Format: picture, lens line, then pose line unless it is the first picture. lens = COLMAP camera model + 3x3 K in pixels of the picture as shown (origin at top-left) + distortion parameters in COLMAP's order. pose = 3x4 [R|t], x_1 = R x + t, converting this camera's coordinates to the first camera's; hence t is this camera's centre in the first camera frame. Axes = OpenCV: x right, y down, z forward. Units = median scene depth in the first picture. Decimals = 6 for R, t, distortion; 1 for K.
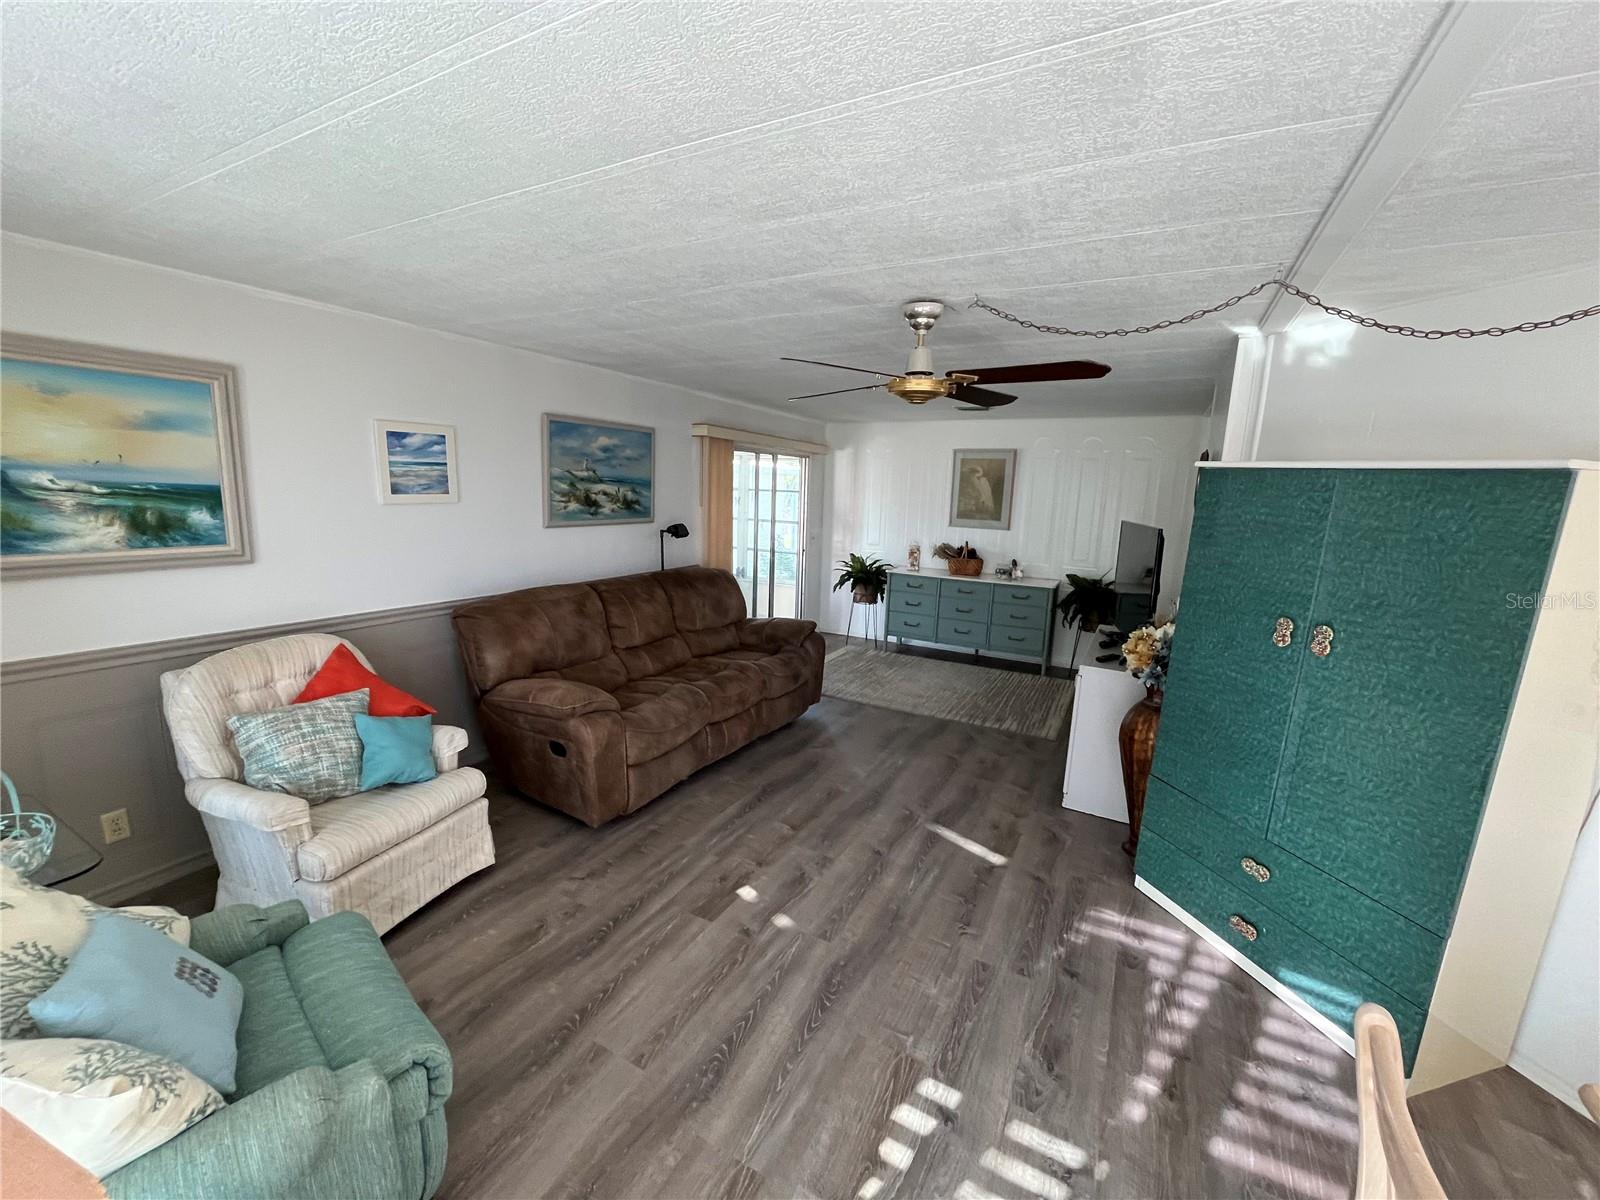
lens RADIAL K [[646.5, 0, 797.7], [0, 646.5, 597.9], [0, 0, 1]] dist [-0.001802, -0.000137]
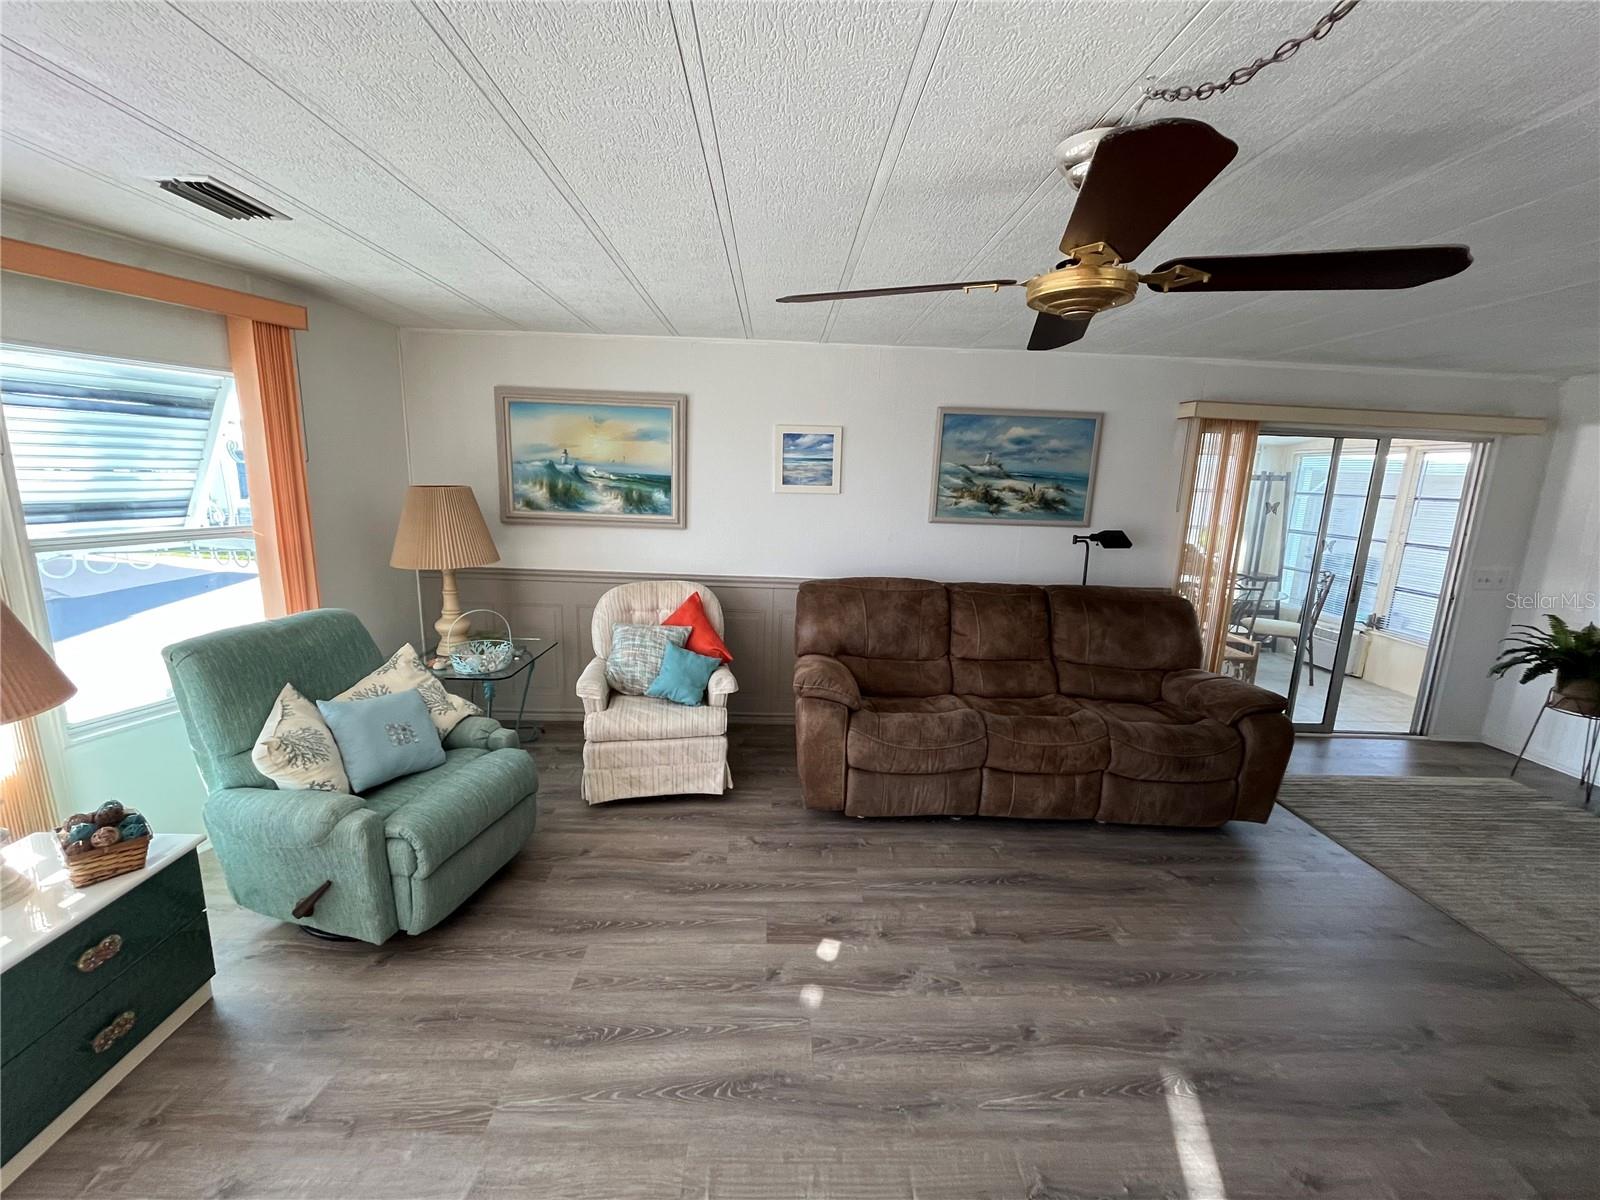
lens RADIAL K [[646.5, 0, 797.7], [0, 646.5, 597.9], [0, 0, 1]] dist [-0.001802, -0.000137]
pose [[0.506768, 0.146397, -0.849561, 0.456389], [-0.162753, 0.984001, 0.072481, -0.040675], [0.846580, 0.101537, 0.522487, 0.390413]]
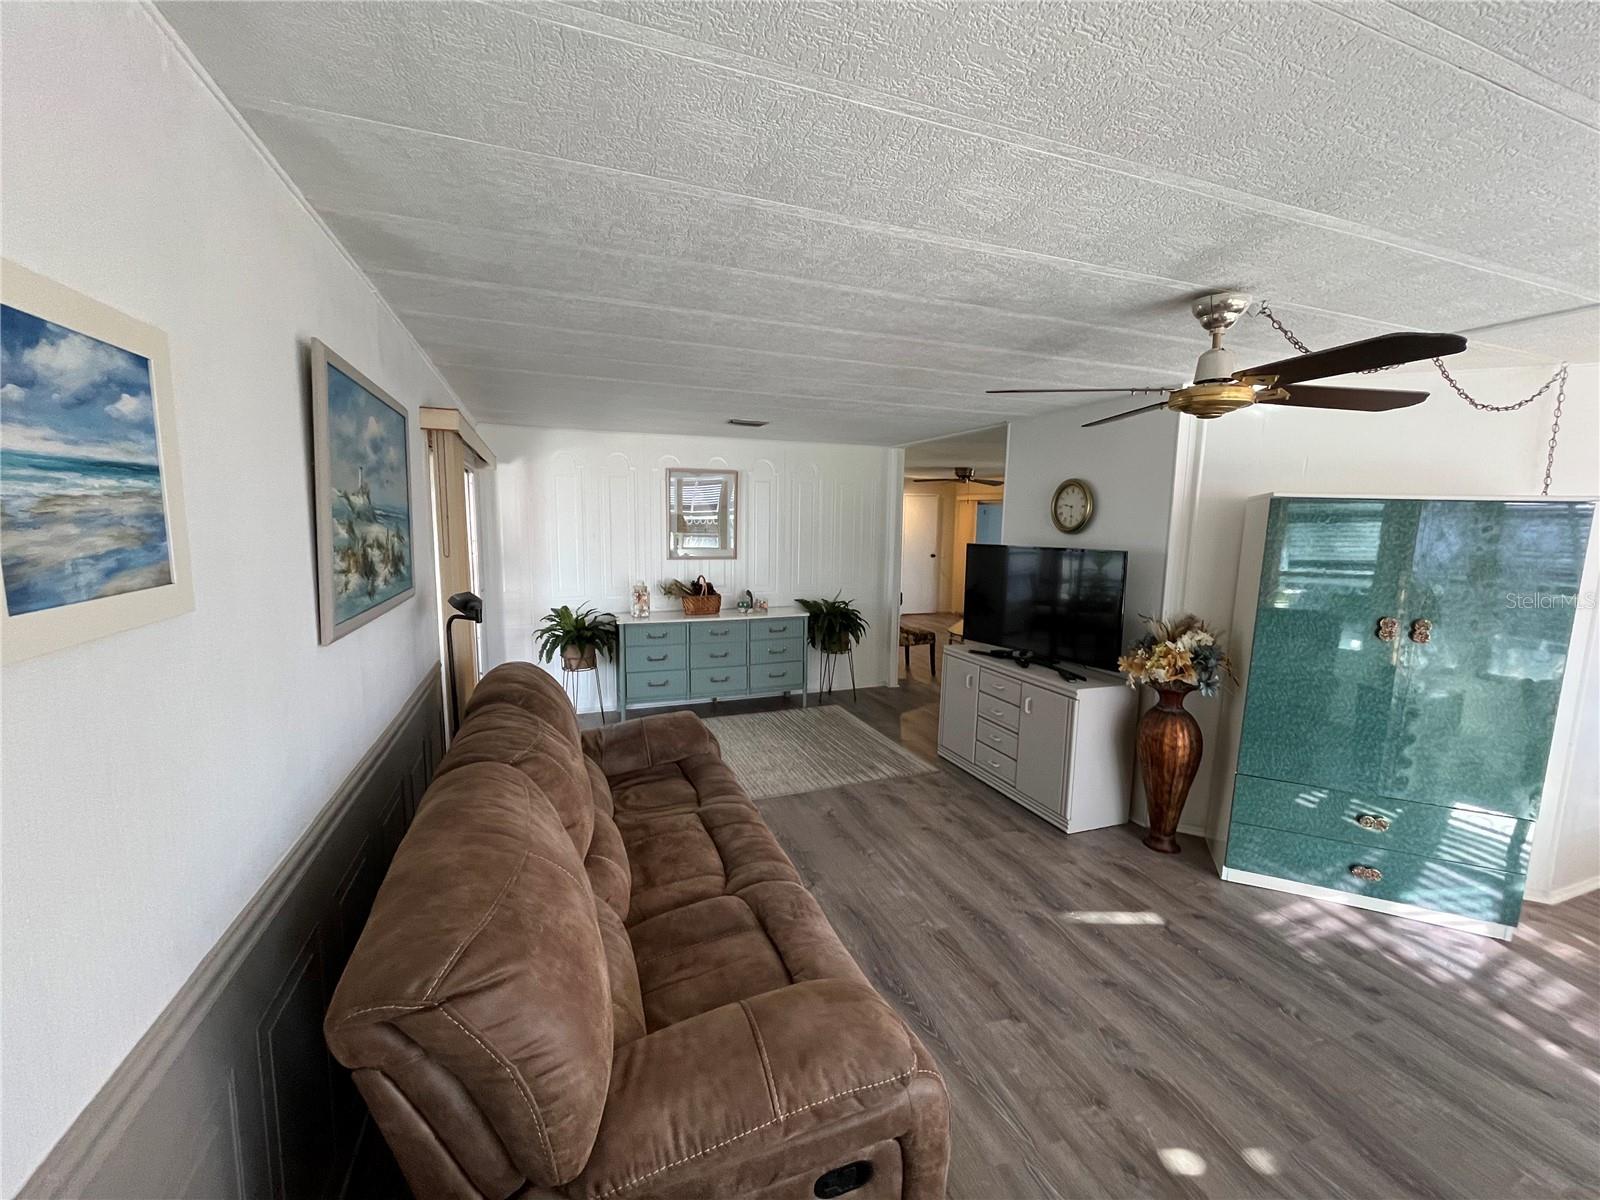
lens RADIAL K [[646.5, 0, 797.7], [0, 646.5, 597.9], [0, 0, 1]] dist [-0.001802, -0.000137]
pose [[0.650882, -0.115880, 0.750283, -0.603578], [0.138134, 0.989862, 0.033049, -0.135503], [-0.746506, 0.082129, 0.660291, 0.670358]]
